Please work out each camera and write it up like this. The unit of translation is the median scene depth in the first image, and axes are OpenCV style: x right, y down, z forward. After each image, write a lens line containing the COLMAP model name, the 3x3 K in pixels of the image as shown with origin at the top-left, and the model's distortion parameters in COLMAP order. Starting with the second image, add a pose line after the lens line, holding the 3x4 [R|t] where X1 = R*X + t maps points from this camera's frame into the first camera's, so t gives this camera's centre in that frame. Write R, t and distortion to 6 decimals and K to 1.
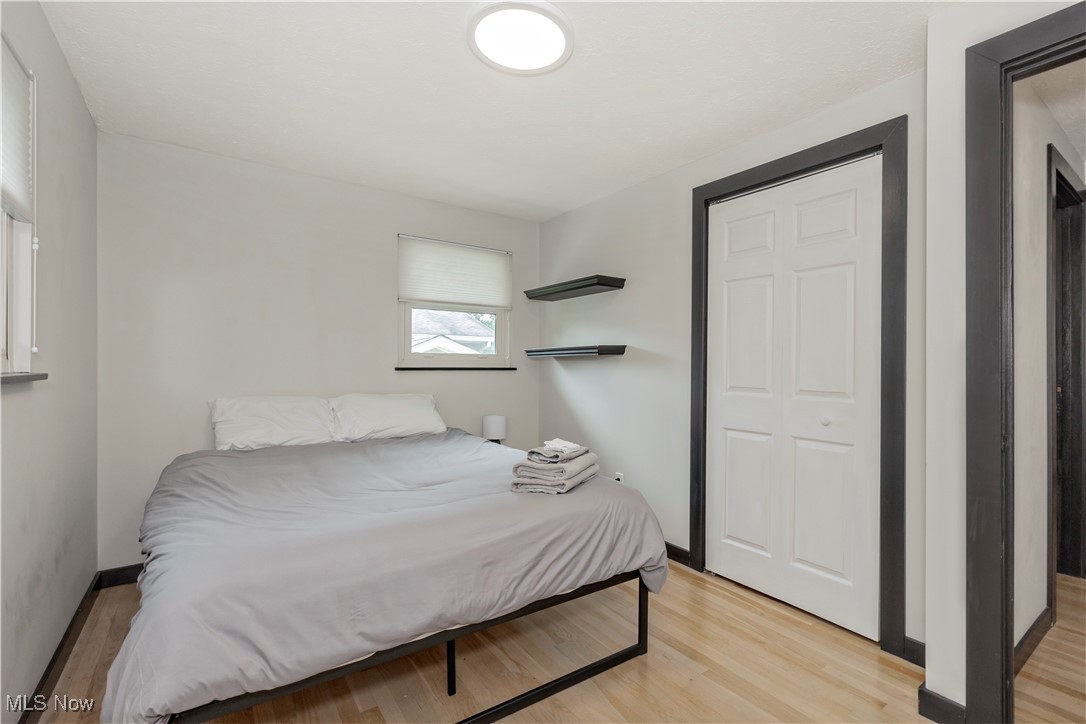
lens RADIAL K [[490.0, 0, 538.9], [0, 490.0, 360.9], [0, 0, 1]] dist [0.000355, 0.000070]
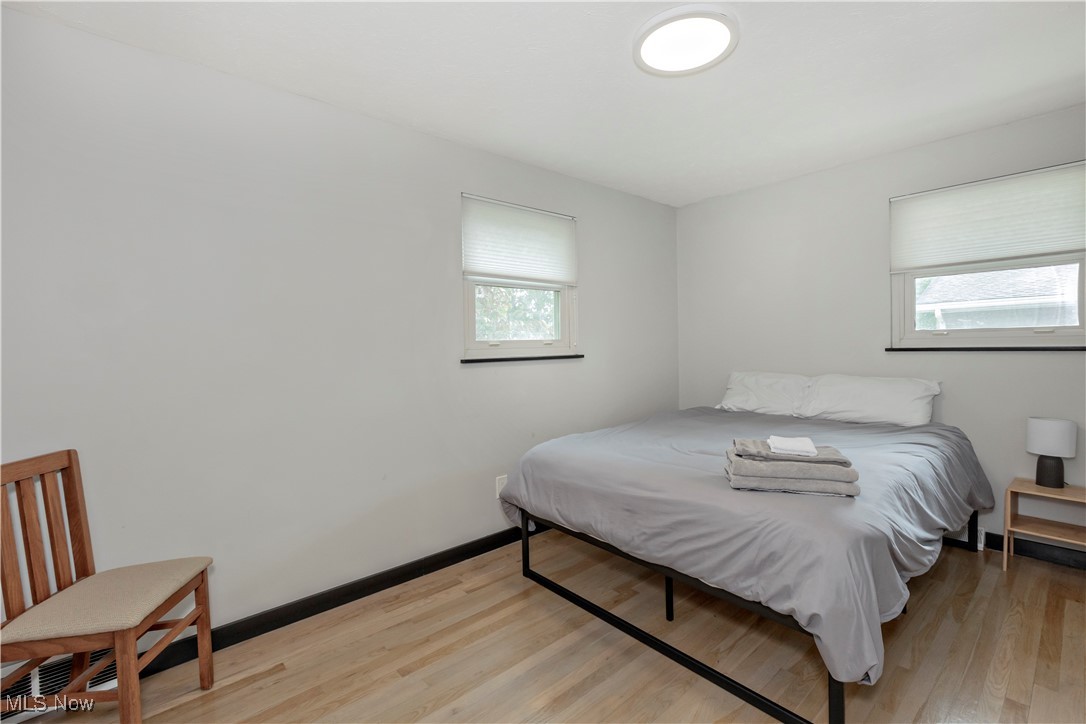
lens RADIAL K [[478.6, 0, 590.5], [0, 478.6, 356.8], [0, 0, 1]] dist [-0.000325, -0.000021]
pose [[0.165659, 0.018059, -0.986018, 0.929853], [0.025865, 0.999409, 0.022650, -0.008298], [0.985844, -0.029255, 0.165094, 0.612089]]
